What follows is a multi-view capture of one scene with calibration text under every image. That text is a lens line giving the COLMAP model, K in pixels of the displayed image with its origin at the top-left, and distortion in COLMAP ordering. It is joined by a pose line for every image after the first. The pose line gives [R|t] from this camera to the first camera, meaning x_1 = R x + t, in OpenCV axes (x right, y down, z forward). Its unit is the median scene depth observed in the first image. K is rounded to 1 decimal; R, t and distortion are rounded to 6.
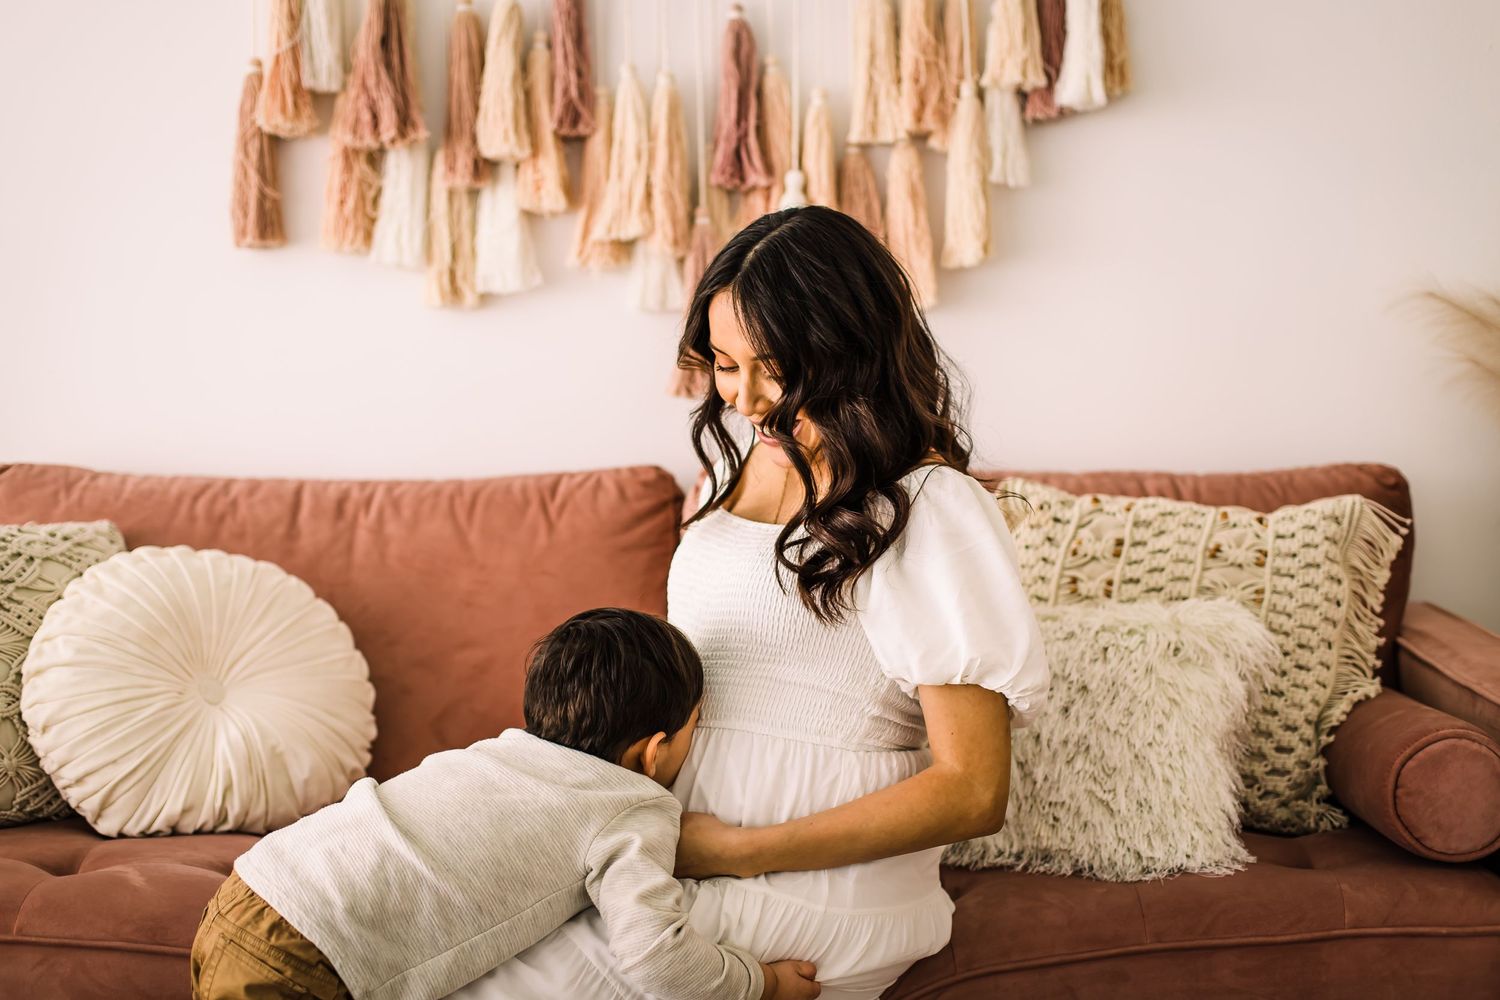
lens RADIAL K [[2269.4, 0, 745.8], [0, 2269.4, 490.7], [0, 0, 1]] dist [-0.011055, 0.000000]
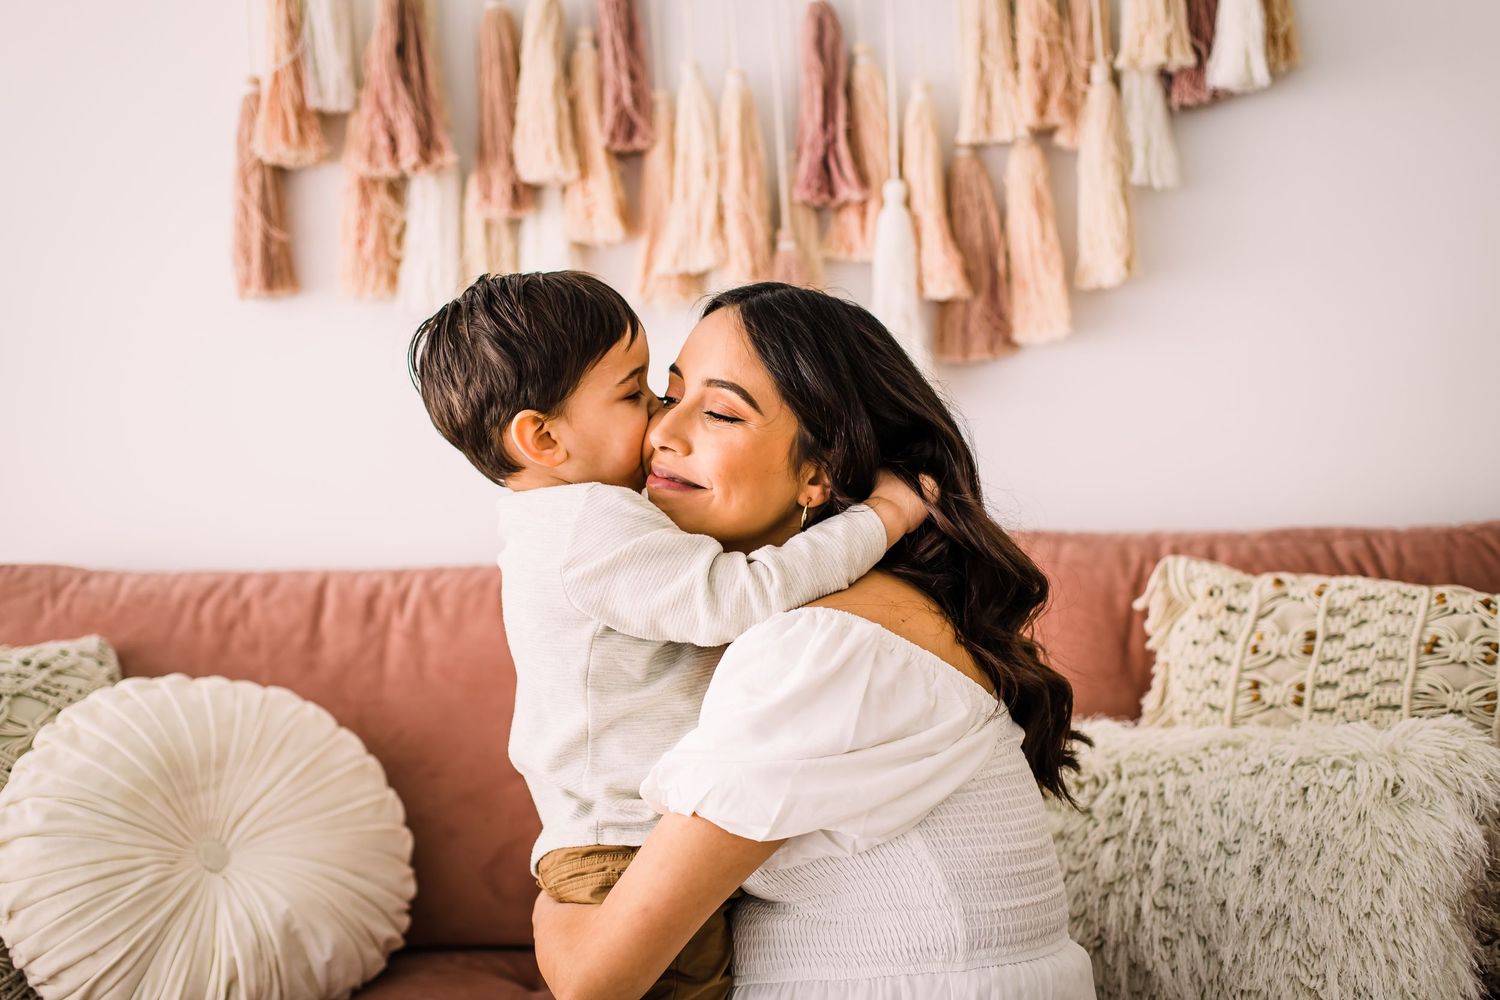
lens RADIAL K [[2269.4, 0, 742.6], [0, 2269.4, 504.4], [0, 0, 1]] dist [-0.011055, 0.000000]
pose [[0.997769, -0.036954, -0.055596, 0.007994], [0.038735, 0.998759, 0.031302, -0.051059], [0.054370, -0.033385, 0.997963, 0.162084]]
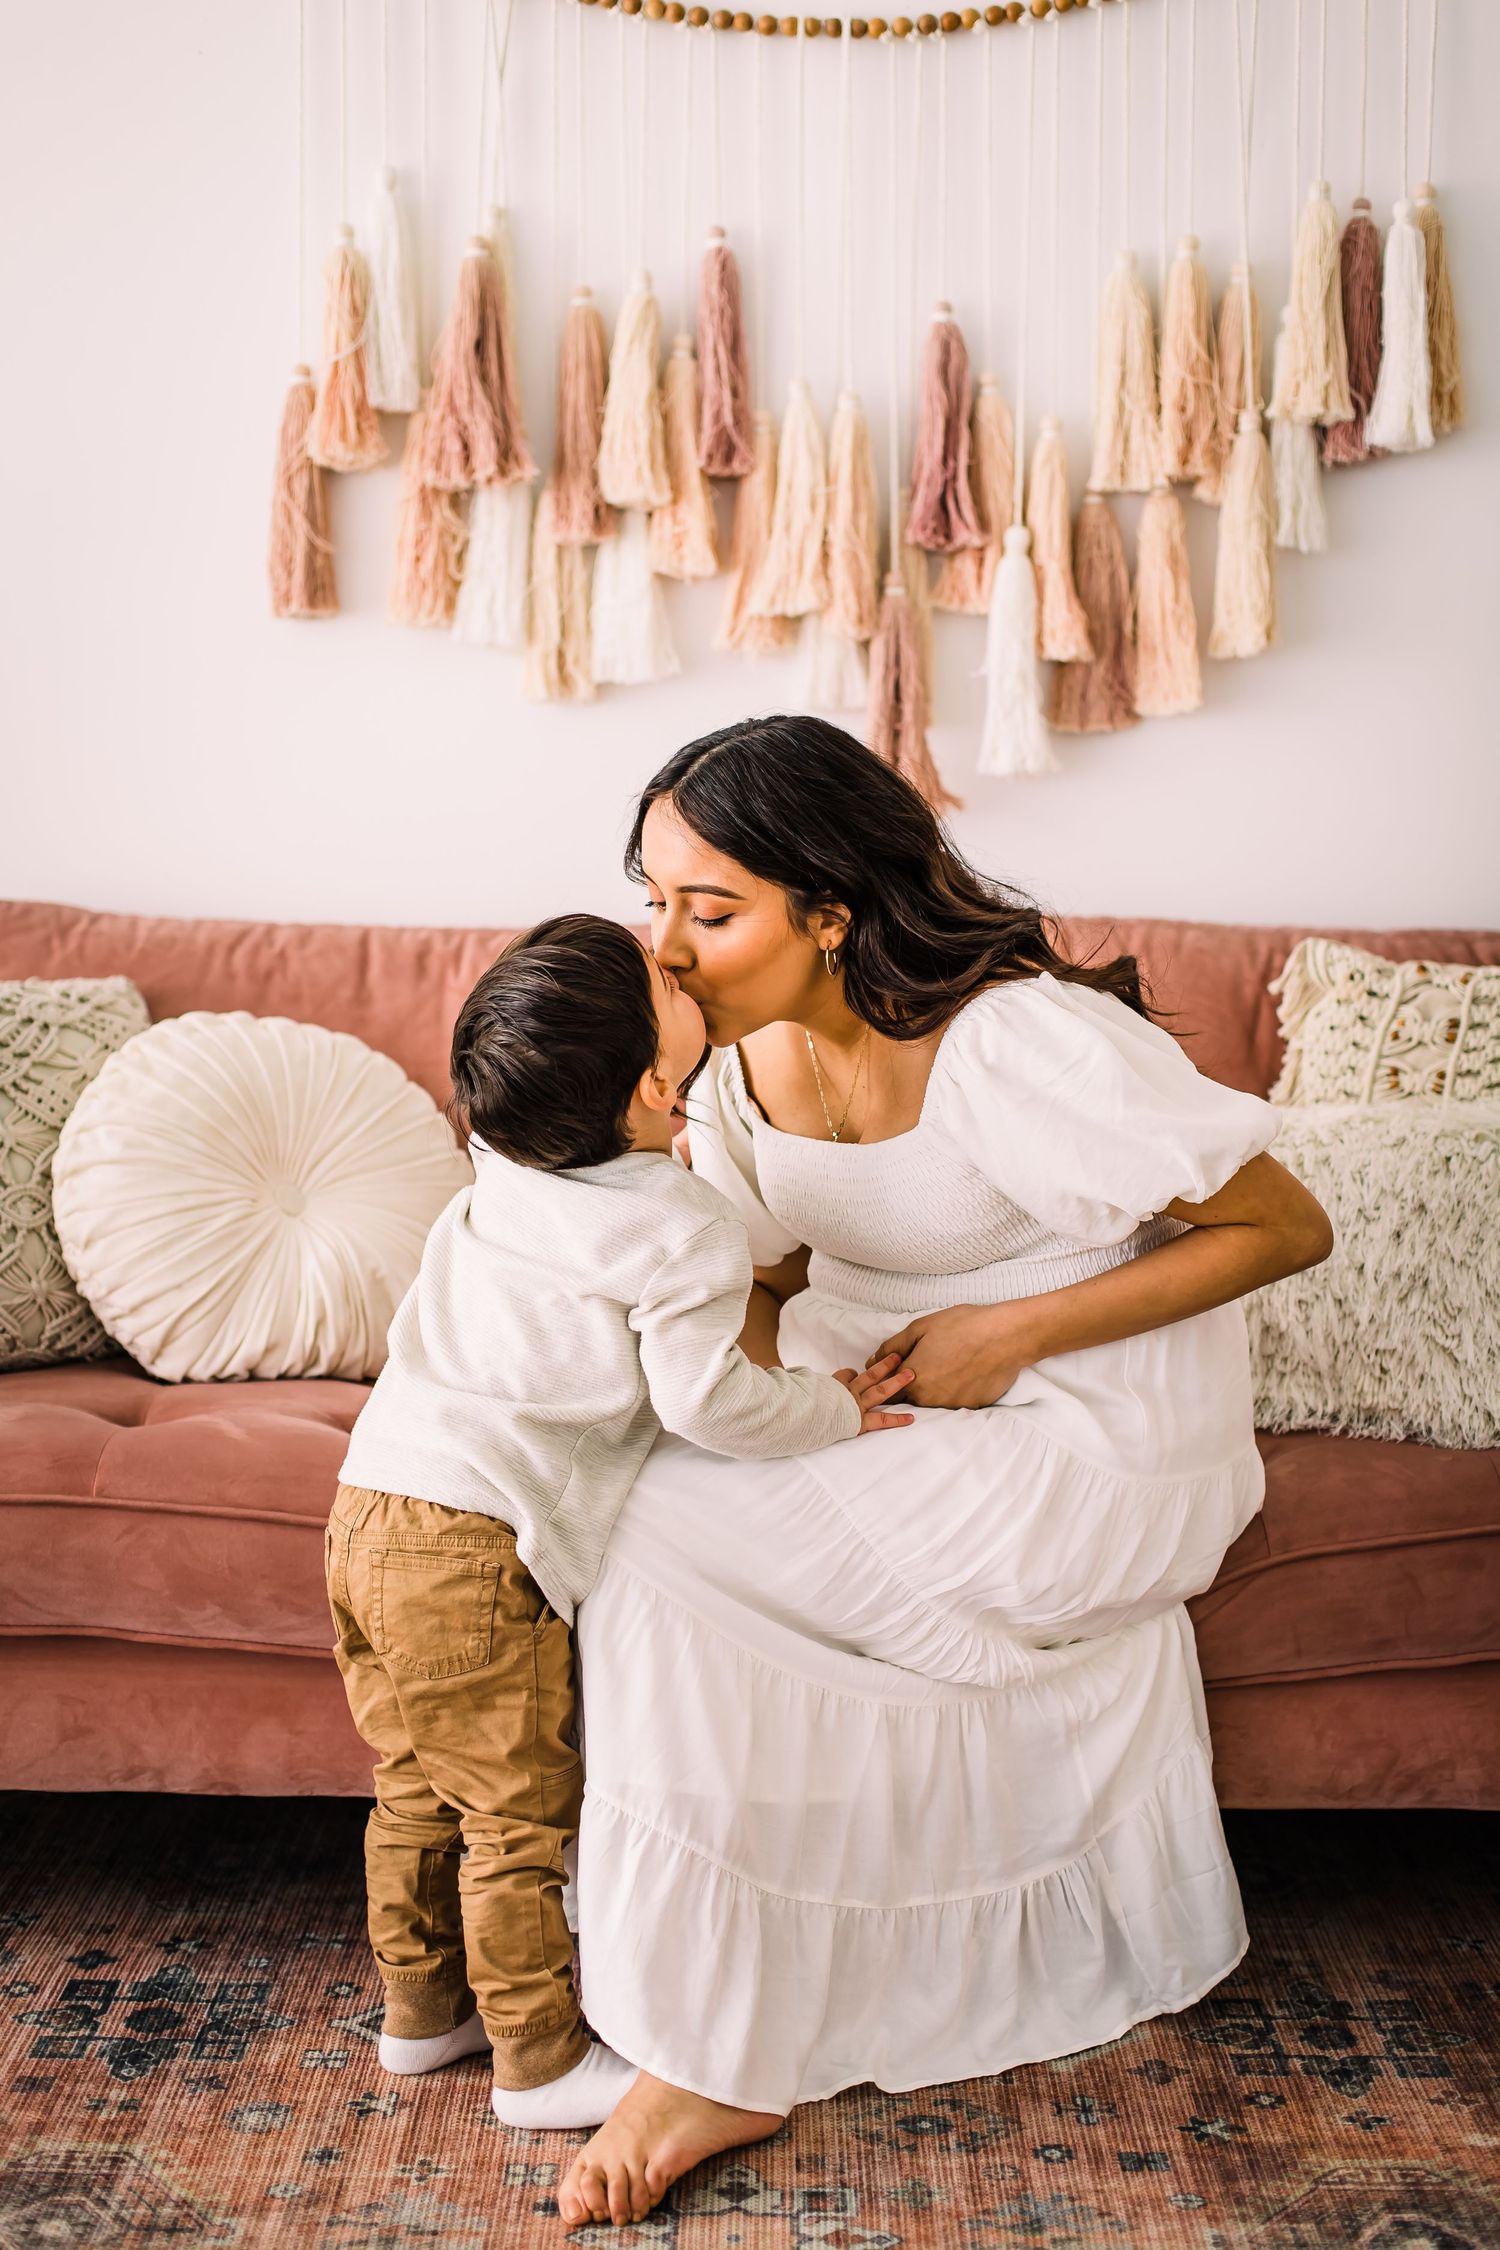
lens RADIAL K [[3404.2, 0, 734.8], [0, 3404.2, 1133.6], [0, 0, 1]] dist [-0.011055, 0.000000]
pose [[0.999863, 0.013053, 0.010206, -0.082837], [-0.013627, 0.998199, 0.058422, -0.003919], [-0.009425, -0.058553, 0.998240, -0.146375]]
